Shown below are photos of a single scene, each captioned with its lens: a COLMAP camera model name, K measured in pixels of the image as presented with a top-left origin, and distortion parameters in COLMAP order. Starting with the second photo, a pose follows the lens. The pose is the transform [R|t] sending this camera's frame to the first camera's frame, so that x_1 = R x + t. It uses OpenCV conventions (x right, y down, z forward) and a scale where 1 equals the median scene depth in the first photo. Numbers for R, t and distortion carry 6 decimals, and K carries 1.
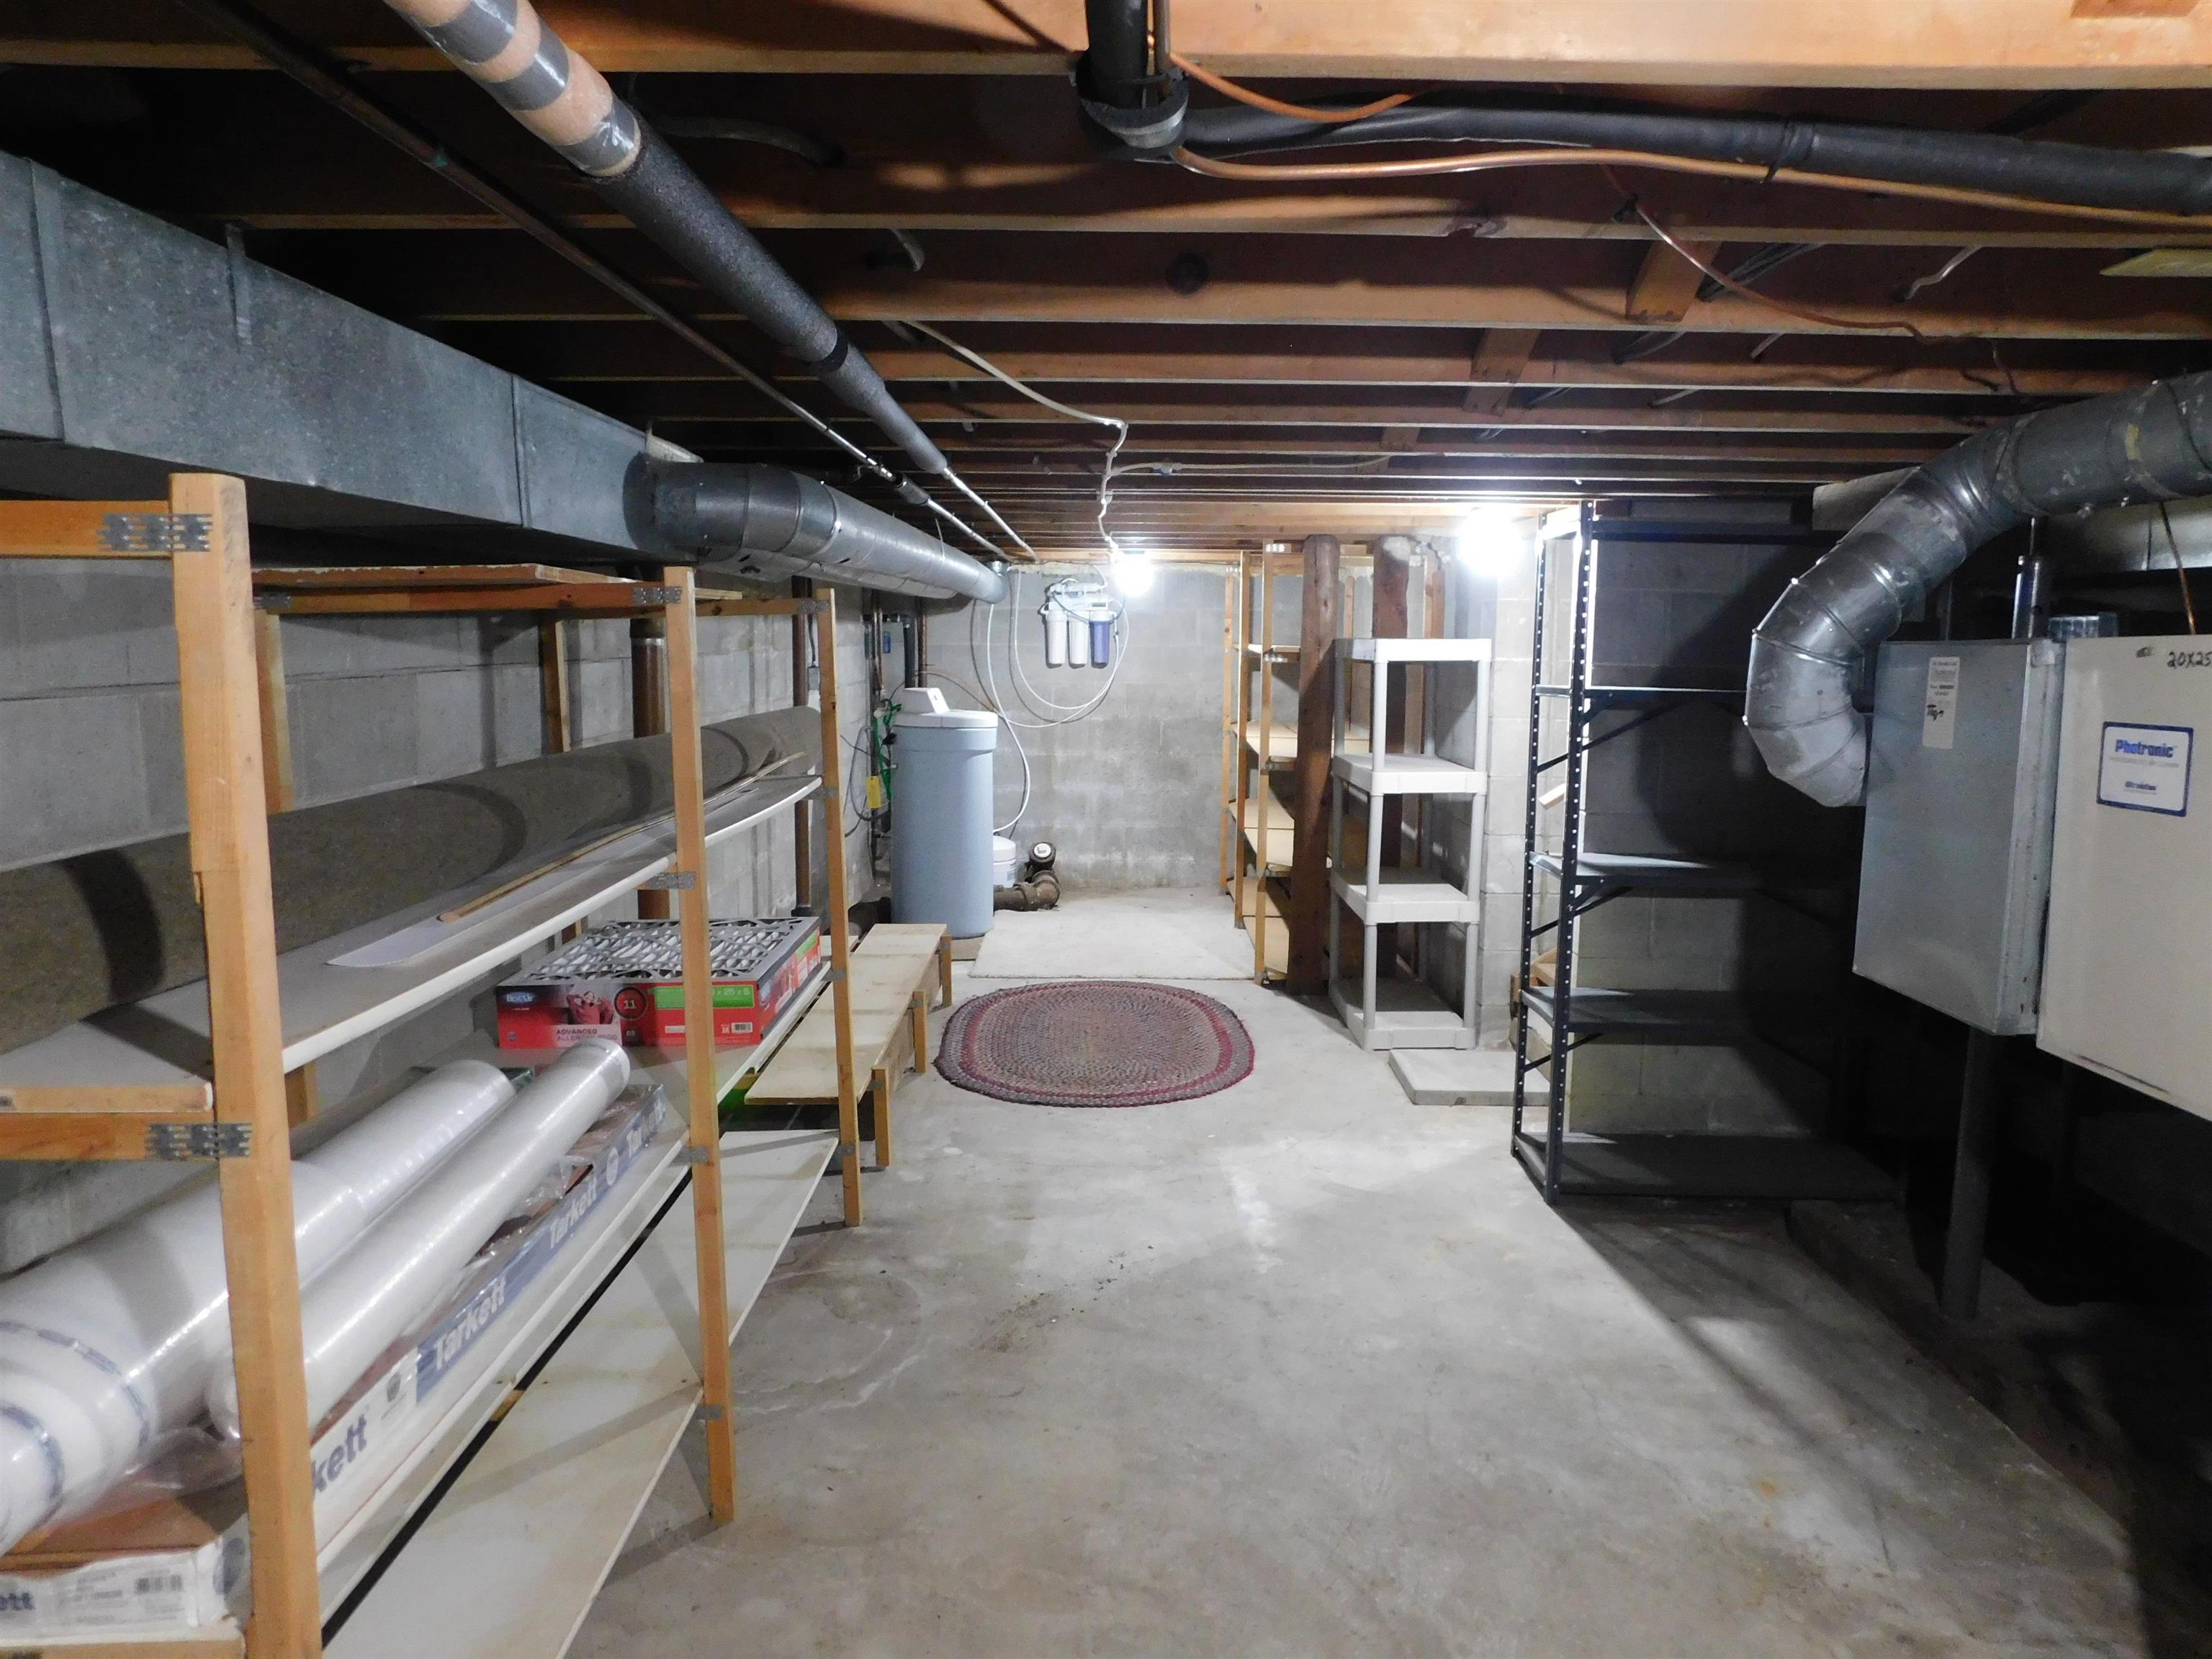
lens RADIAL K [[1447.0, 0, 1106.0], [0, 1447.0, 829.5], [0, 0, 1]] dist [-0.074526, 0.055013]
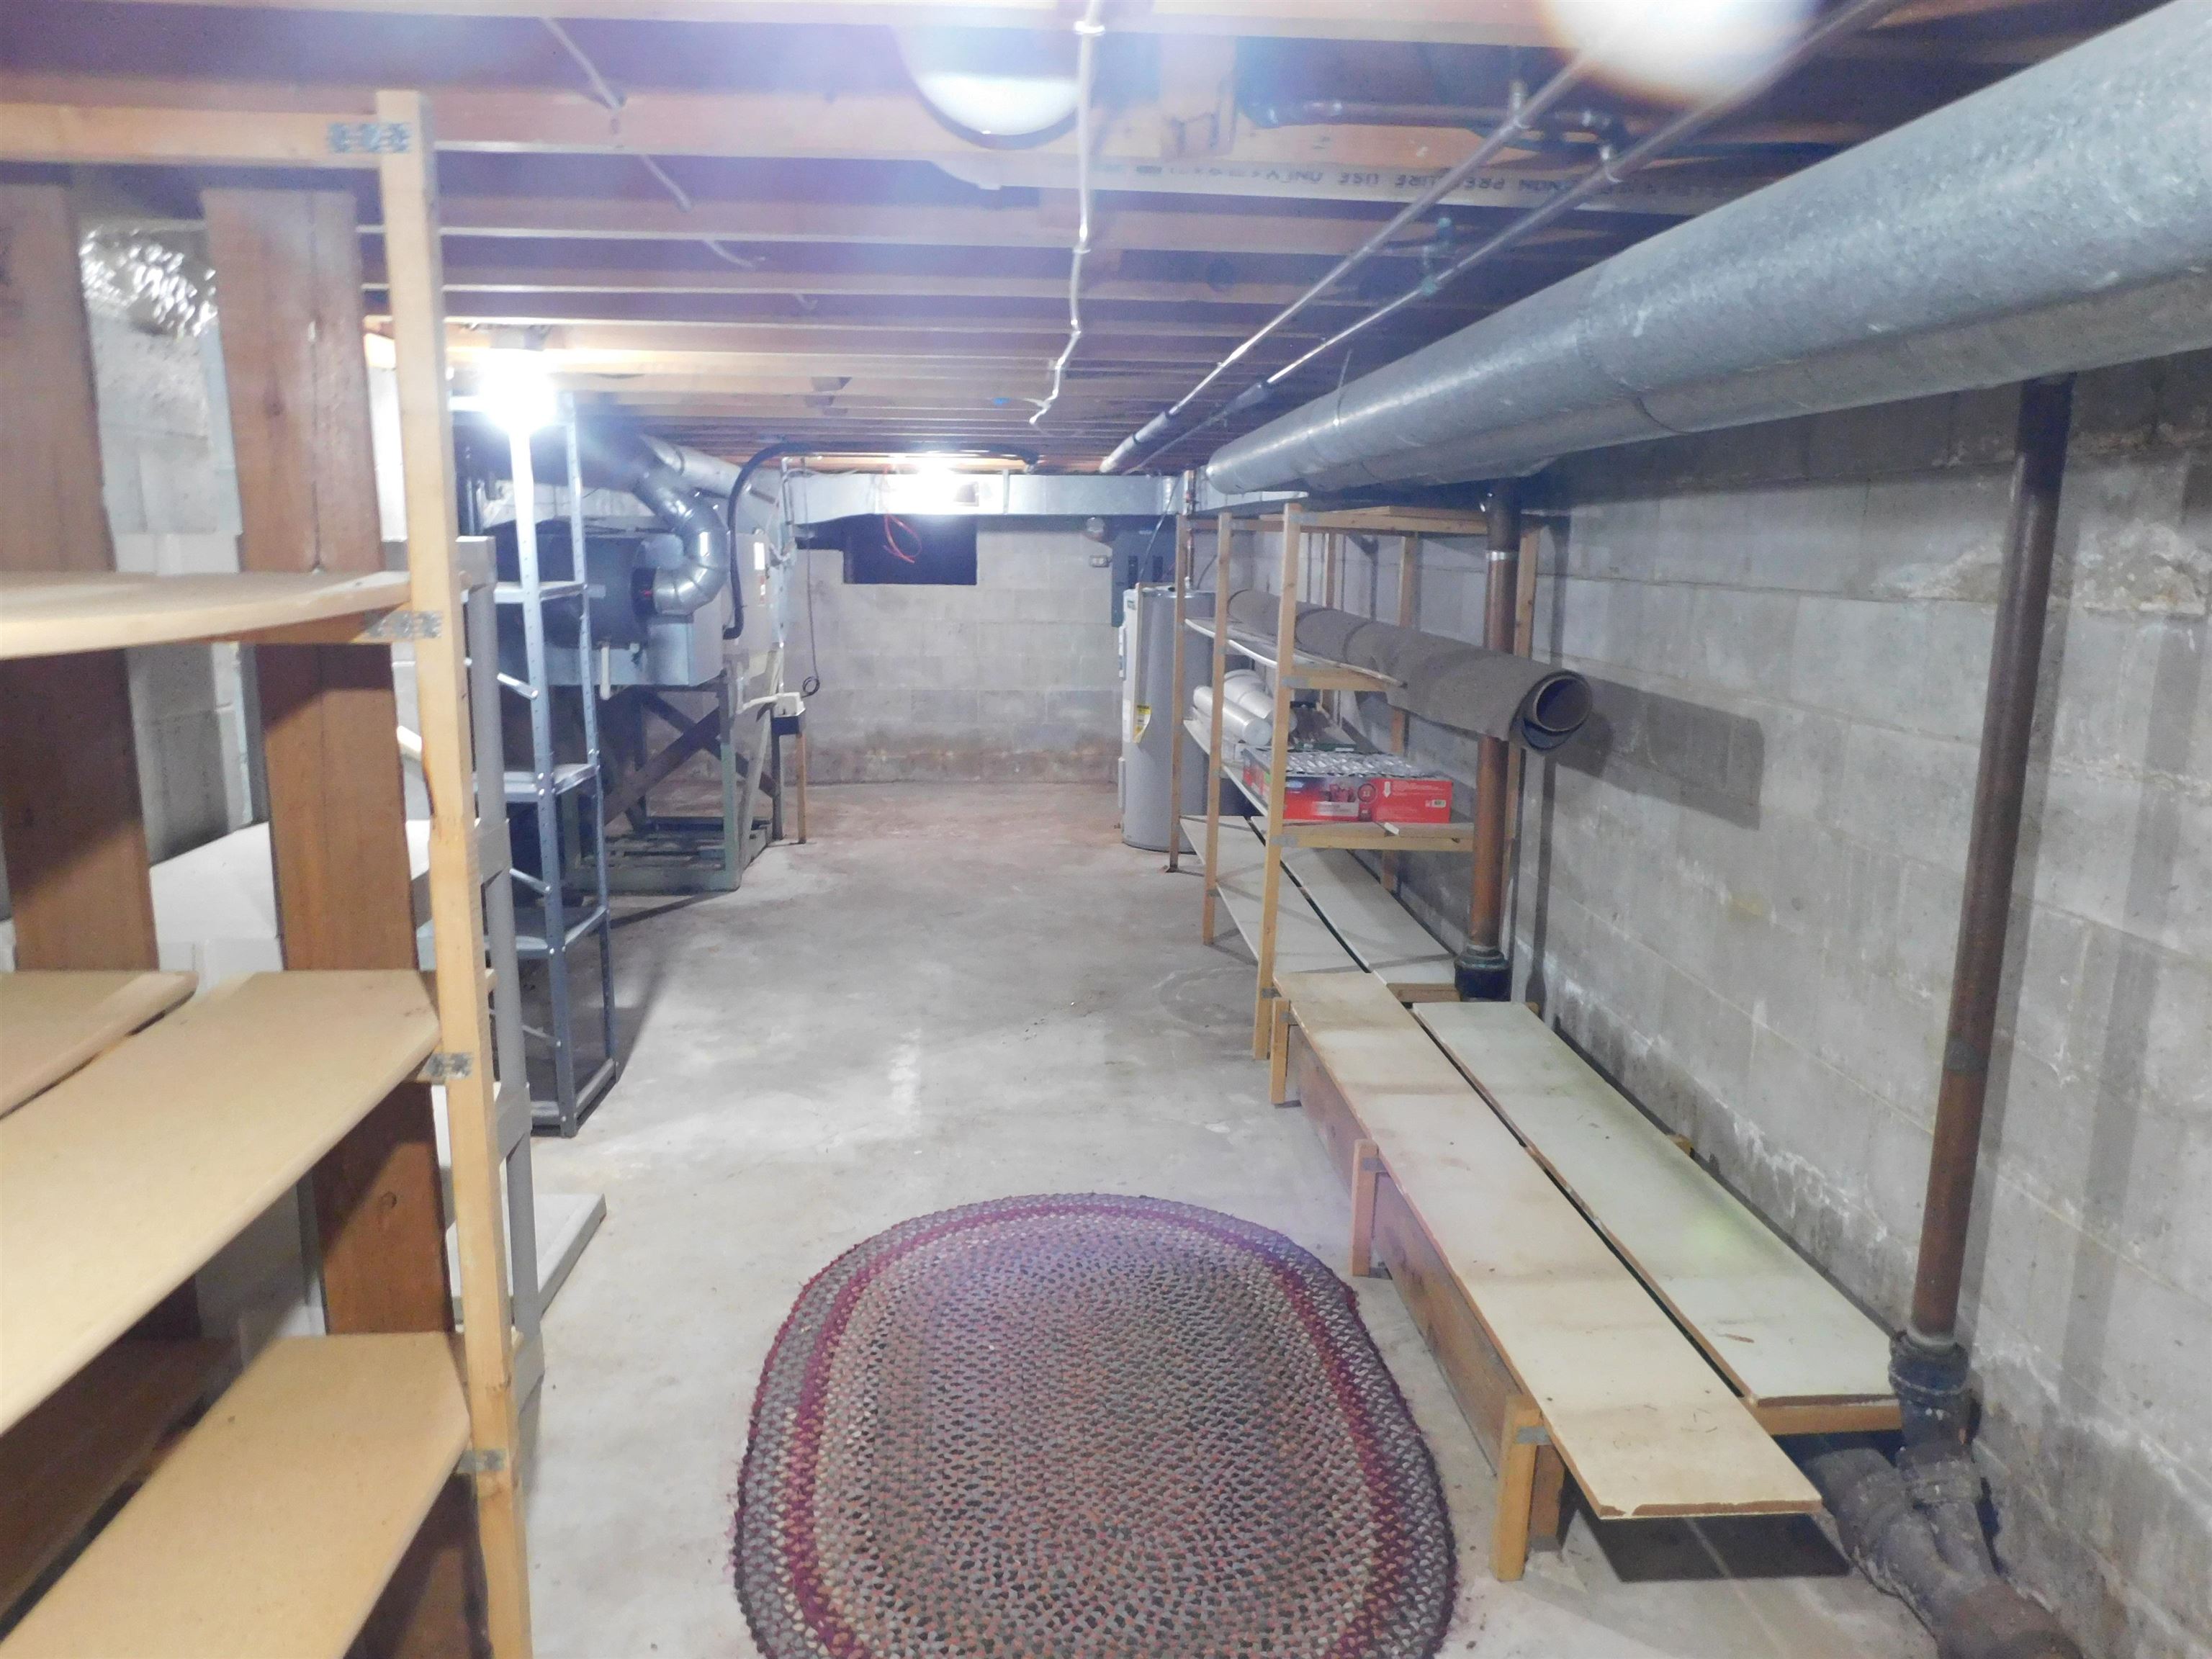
lens RADIAL K [[1447.0, 0, 1106.0], [0, 1447.0, 829.5], [0, 0, 1]] dist [-0.074526, 0.055013]
pose [[-0.997555, -0.011754, -0.068889, 0.031340], [-0.033463, 0.945736, 0.323209, -0.286999], [0.061351, 0.324724, -0.943817, 2.150515]]
